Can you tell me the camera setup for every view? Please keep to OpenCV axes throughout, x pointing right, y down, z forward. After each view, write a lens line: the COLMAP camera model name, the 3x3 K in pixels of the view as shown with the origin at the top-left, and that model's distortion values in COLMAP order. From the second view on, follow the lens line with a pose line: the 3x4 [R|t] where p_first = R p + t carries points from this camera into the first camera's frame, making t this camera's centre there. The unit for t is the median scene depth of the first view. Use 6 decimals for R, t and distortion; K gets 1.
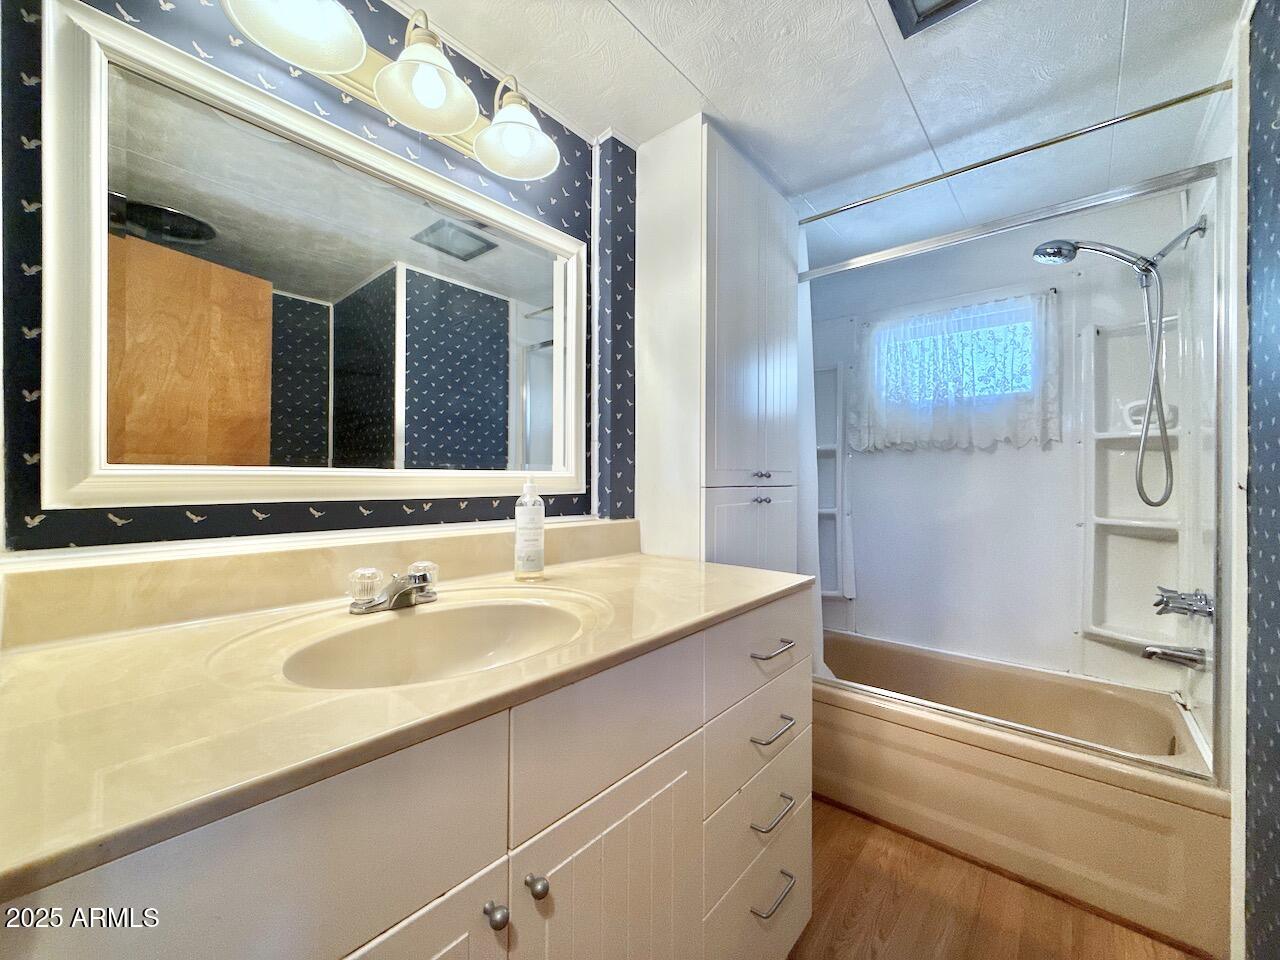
lens RADIAL K [[508.9, 0, 633.2], [0, 508.9, 478.3], [0, 0, 1]] dist [-0.002031, 0.000127]
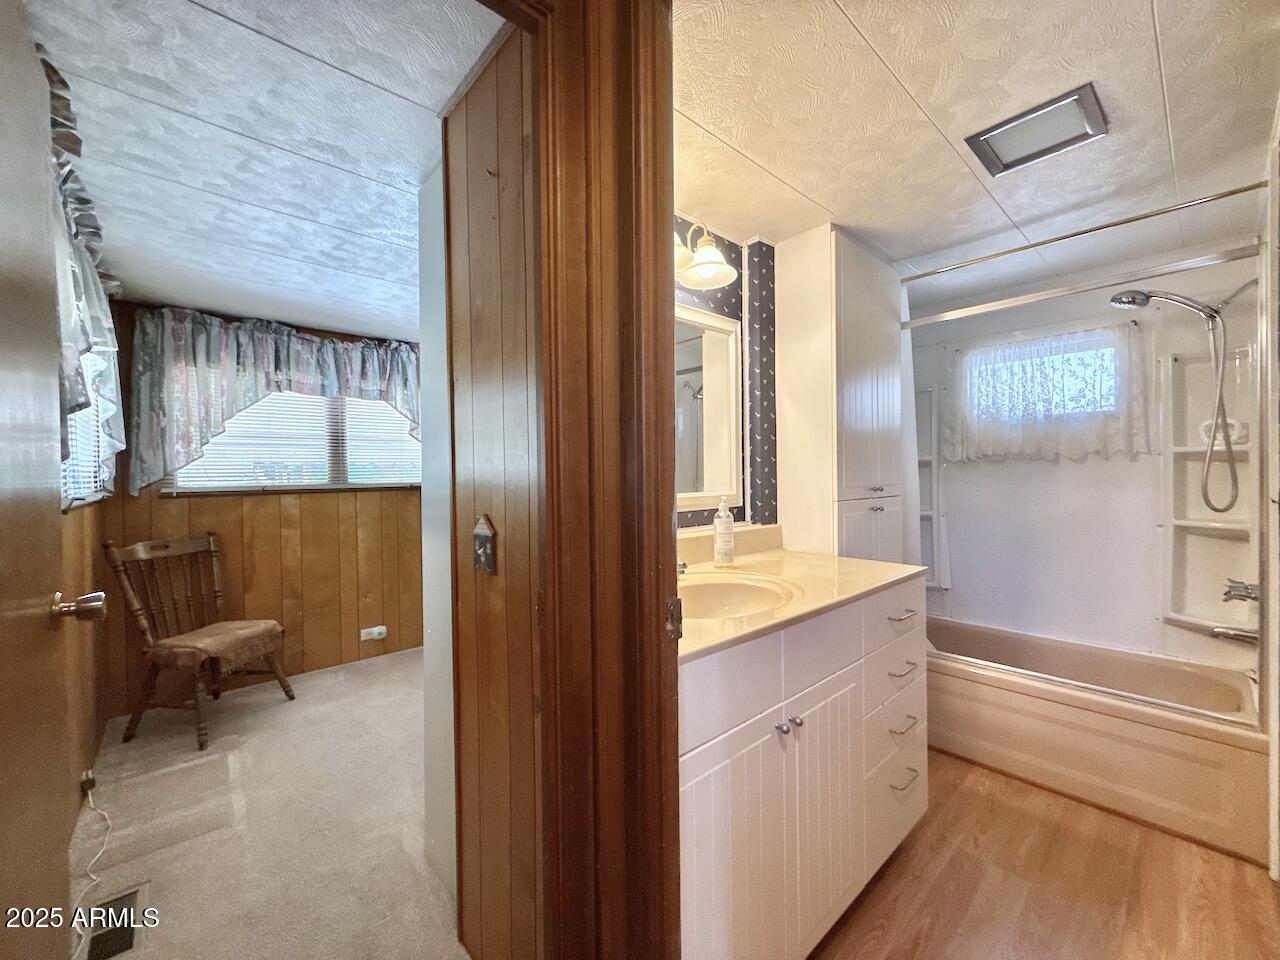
lens RADIAL K [[508.9, 0, 633.2], [0, 508.9, 478.3], [0, 0, 1]] dist [-0.002031, 0.000127]
pose [[0.991569, -0.015325, -0.128667, -0.199215], [0.016665, 0.999817, 0.009347, -0.059026], [0.128501, -0.011413, 0.991644, -0.370854]]
